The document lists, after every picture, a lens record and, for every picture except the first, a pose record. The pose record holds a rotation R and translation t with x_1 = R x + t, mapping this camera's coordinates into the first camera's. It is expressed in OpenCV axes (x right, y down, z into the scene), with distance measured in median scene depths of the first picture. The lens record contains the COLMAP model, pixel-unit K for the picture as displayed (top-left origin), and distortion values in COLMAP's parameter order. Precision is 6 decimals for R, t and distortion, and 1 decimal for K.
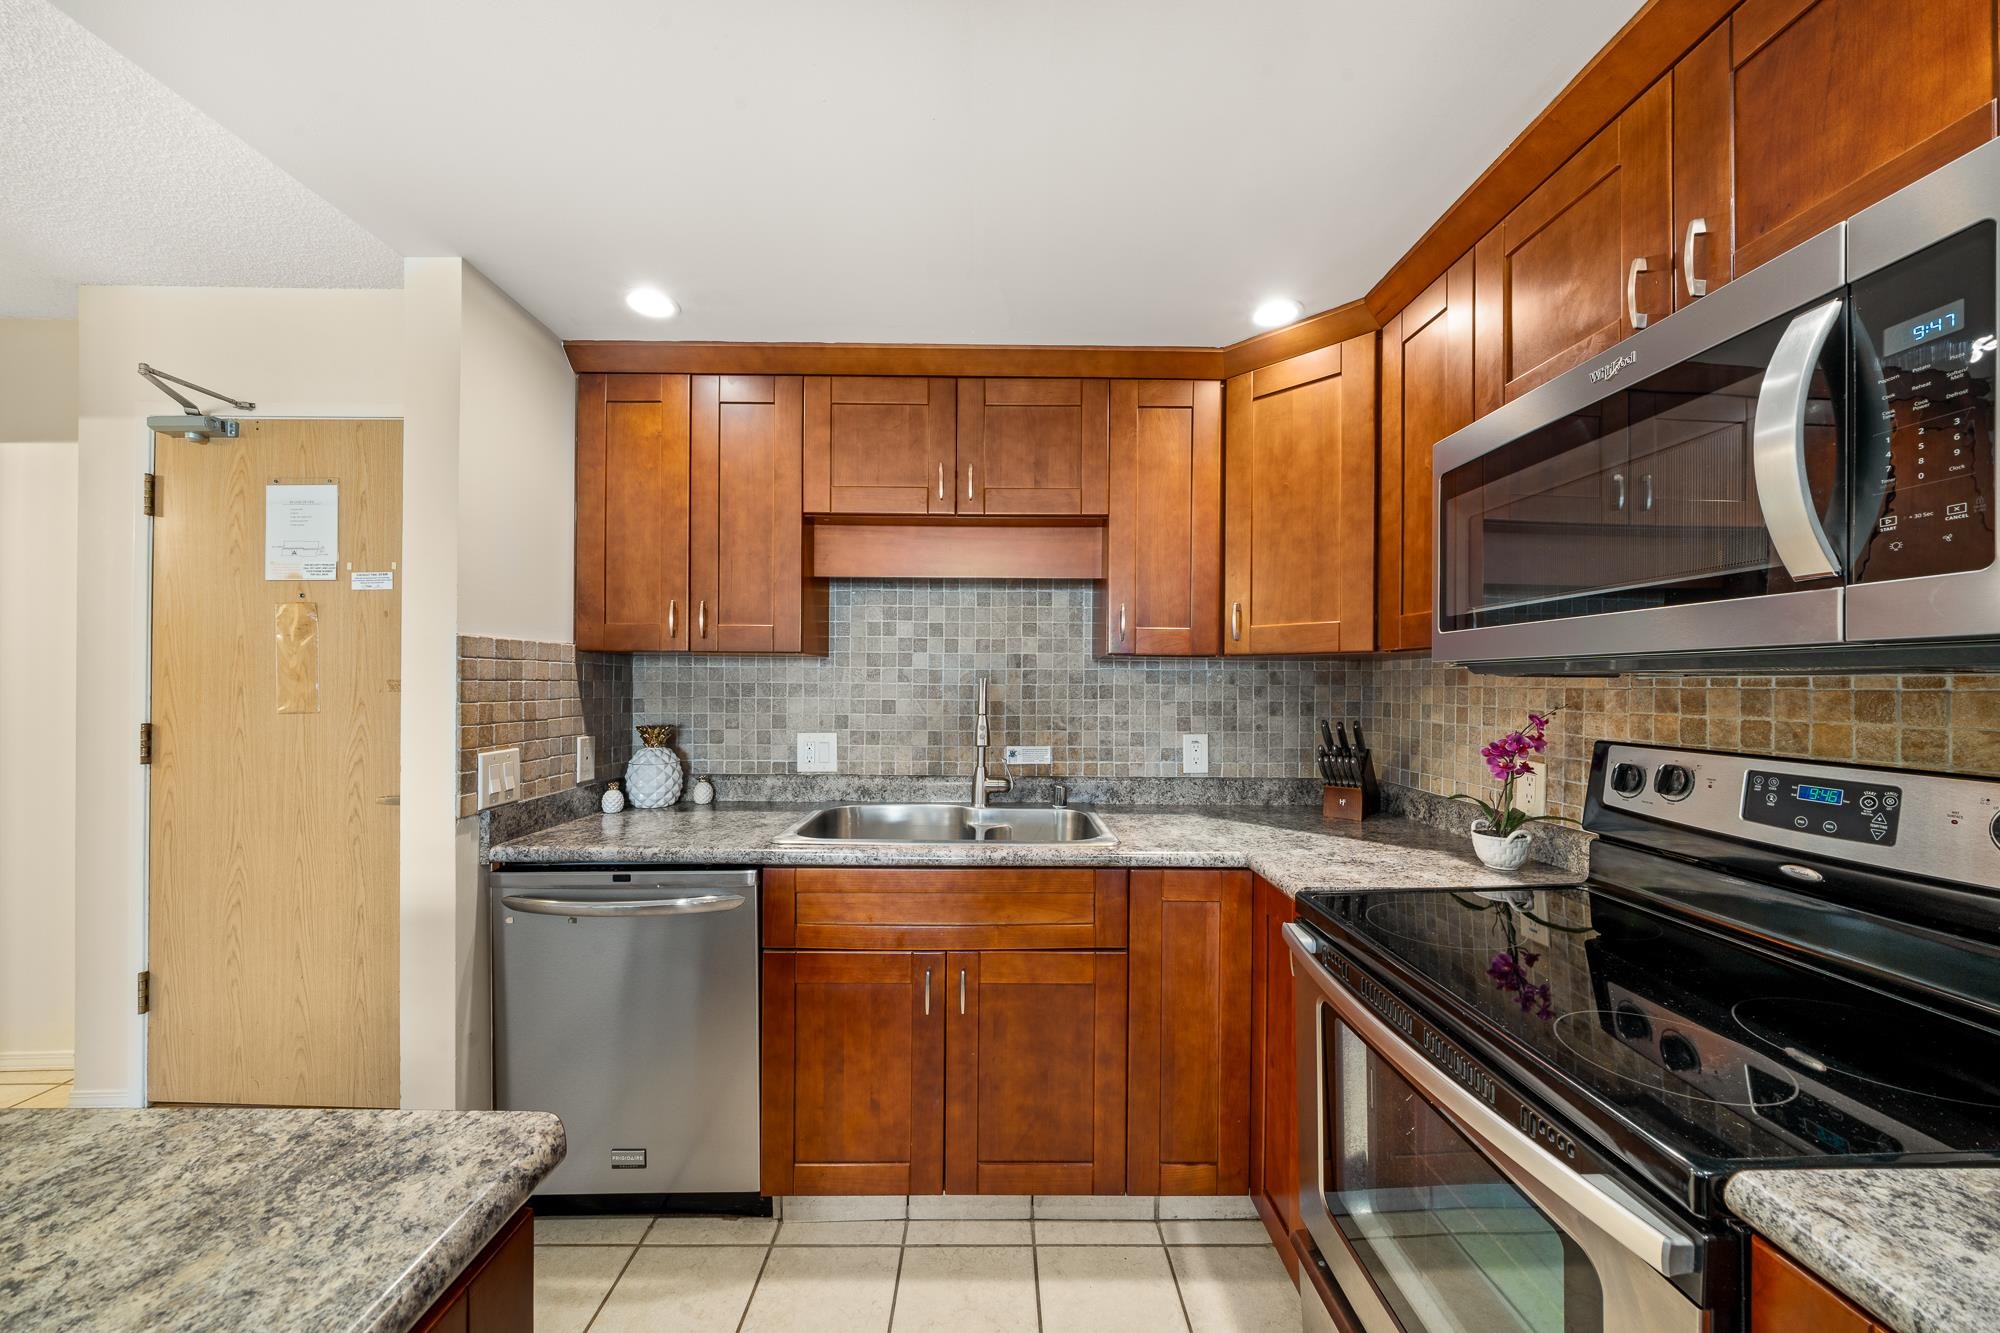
lens RADIAL K [[686.8, 0, 1004.0], [0, 686.8, 682.8], [0, 0, 1]] dist [-0.005354, -0.000231]
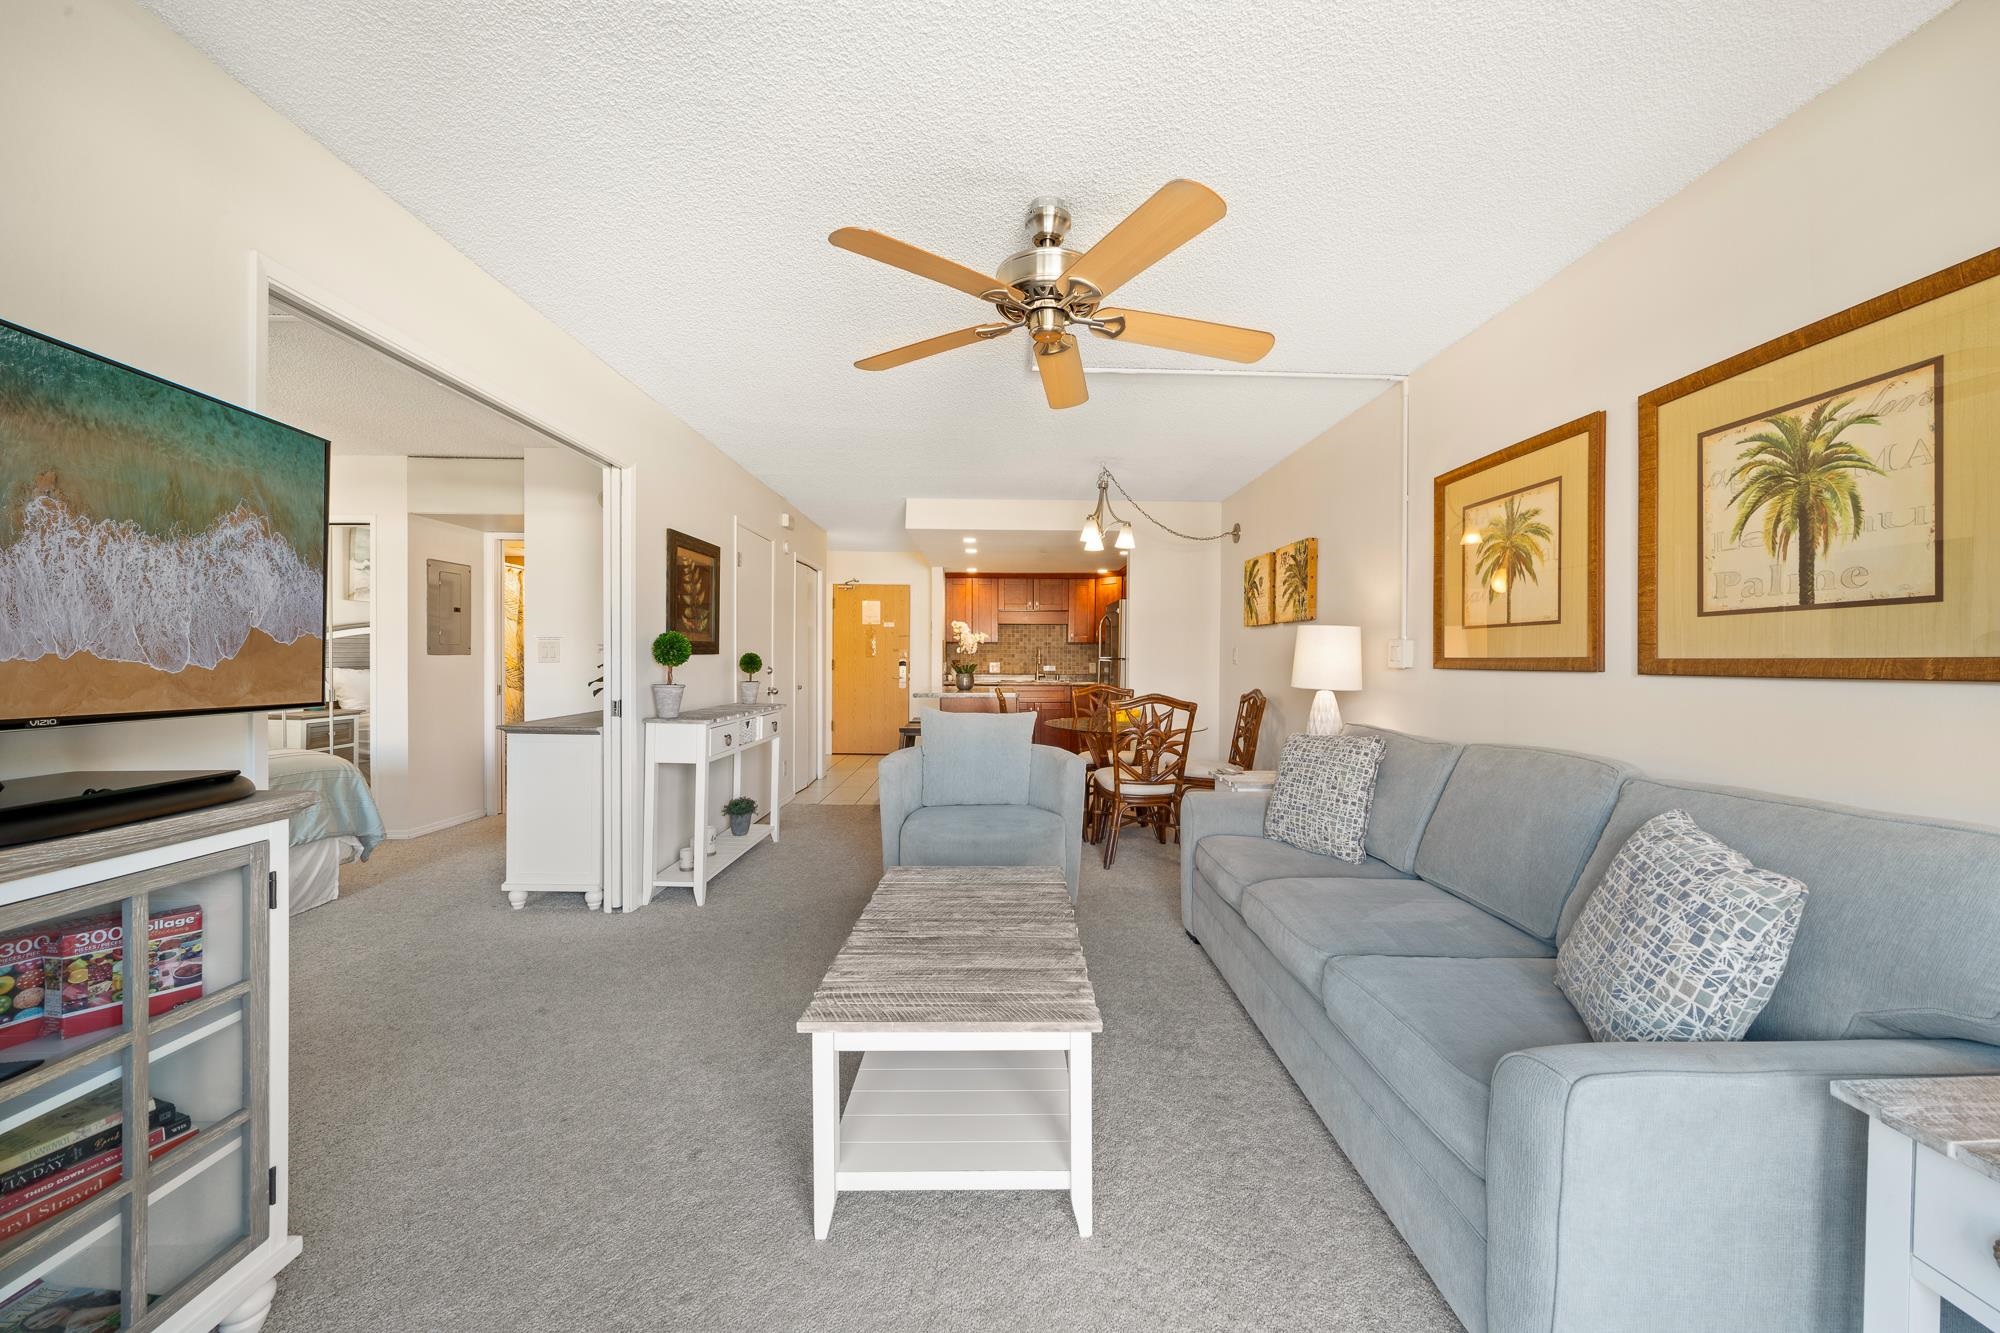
lens RADIAL K [[692.6, 0, 998.5], [0, 692.6, 658.5], [0, 0, 1]] dist [-0.014597, -0.000123]
pose [[0.999999, -0.001286, 0.001000, -0.316686], [0.001286, 0.999999, 0.000245, 0.062965], [-0.001000, -0.000244, 0.999999, -3.618181]]
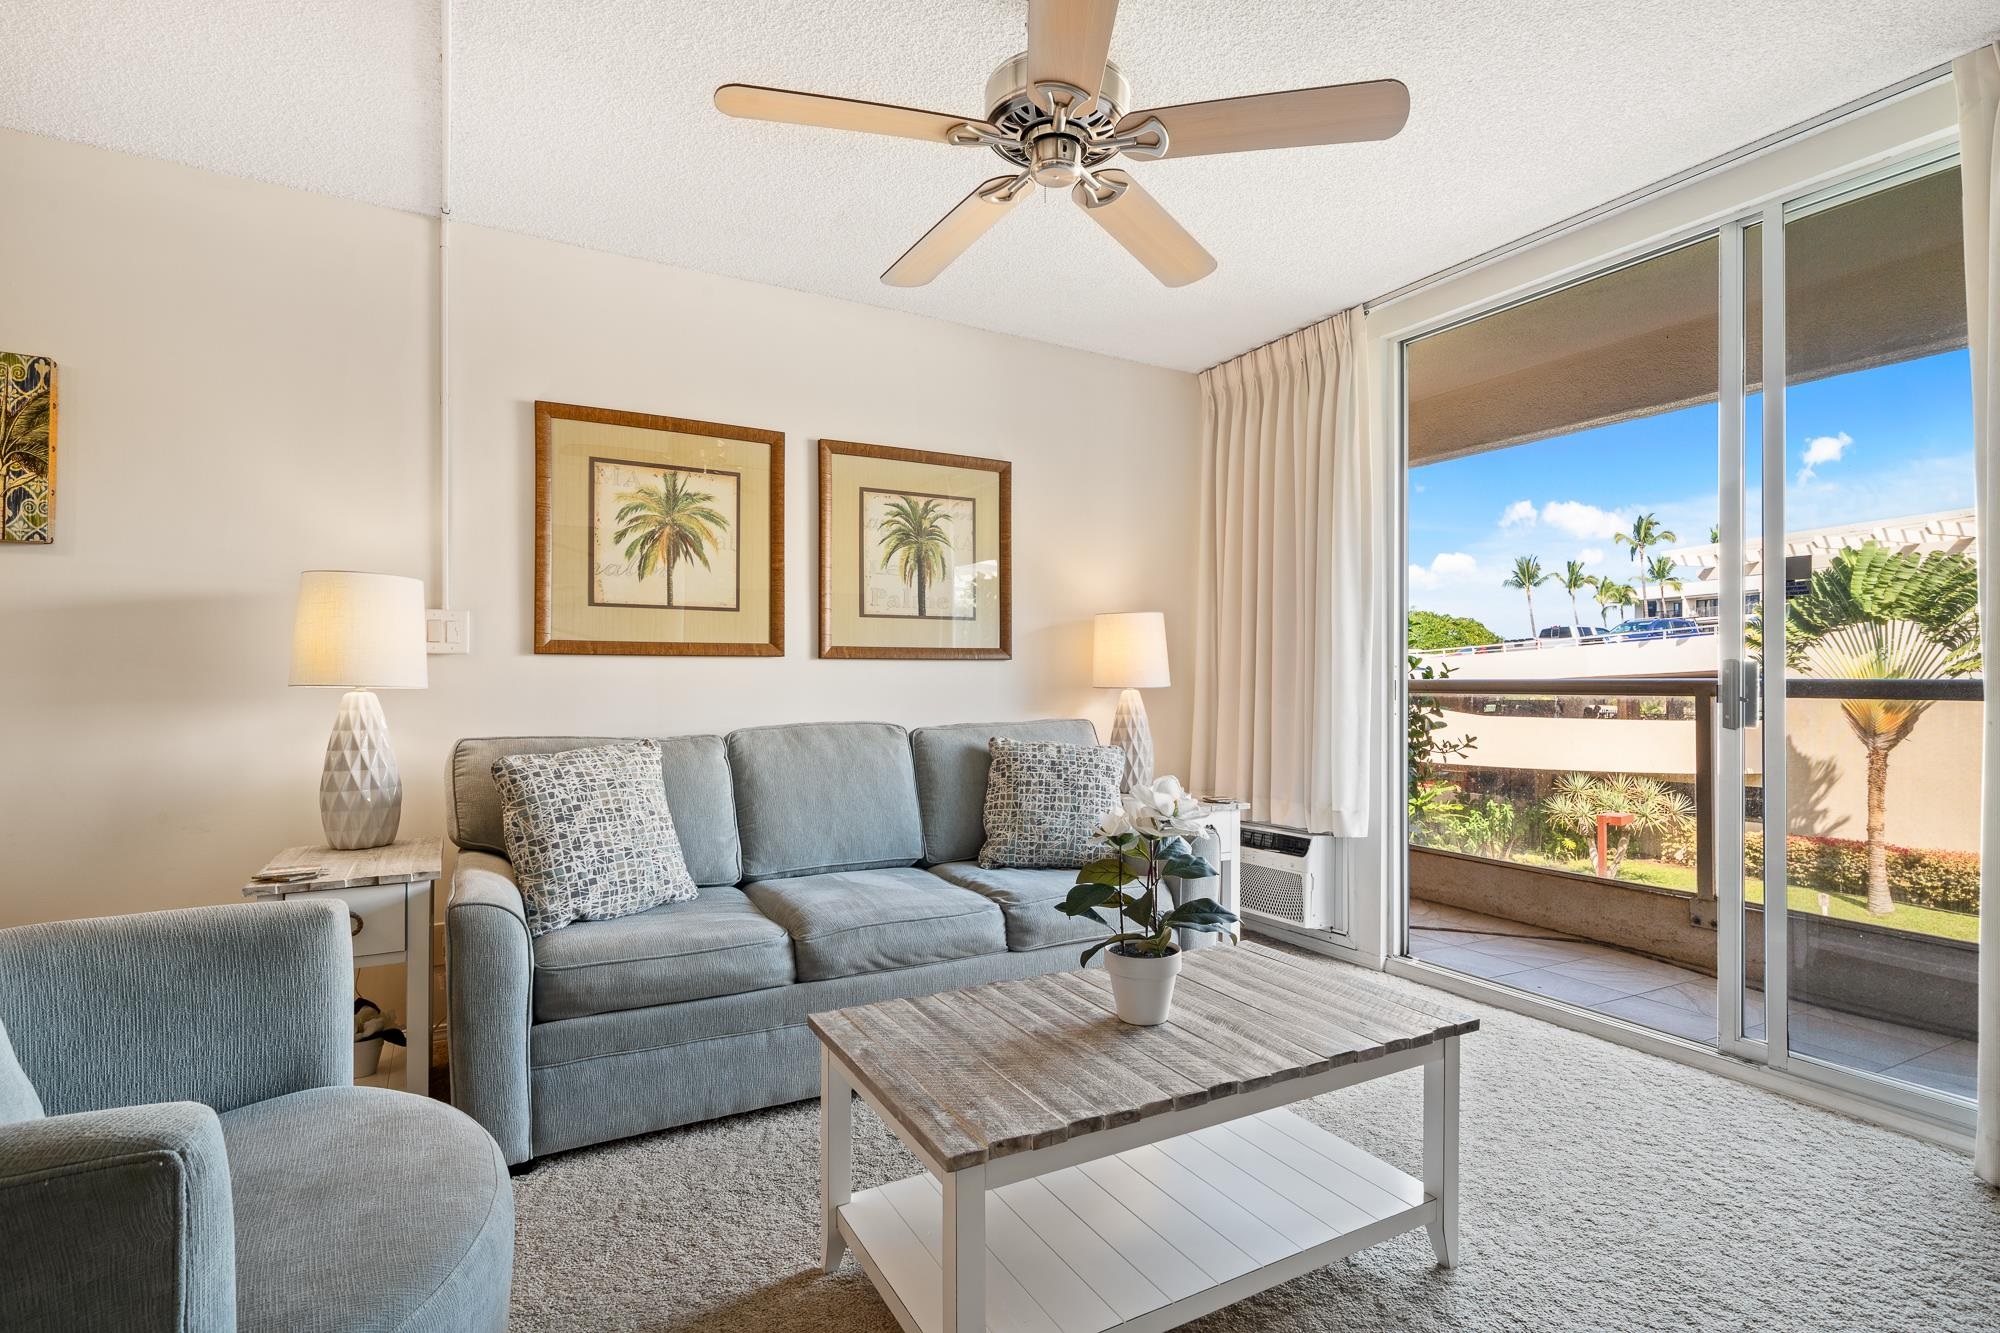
lens RADIAL K [[957.9, 0, 1013.3], [0, 957.9, 671.7], [0, 0, 1]] dist [0.003698, -0.001238]
pose [[-0.484044, 0.002767, 0.875039, -1.170455], [-0.003126, 0.999983, -0.004891, 0.124692], [-0.875038, -0.005103, -0.484027, -1.941732]]
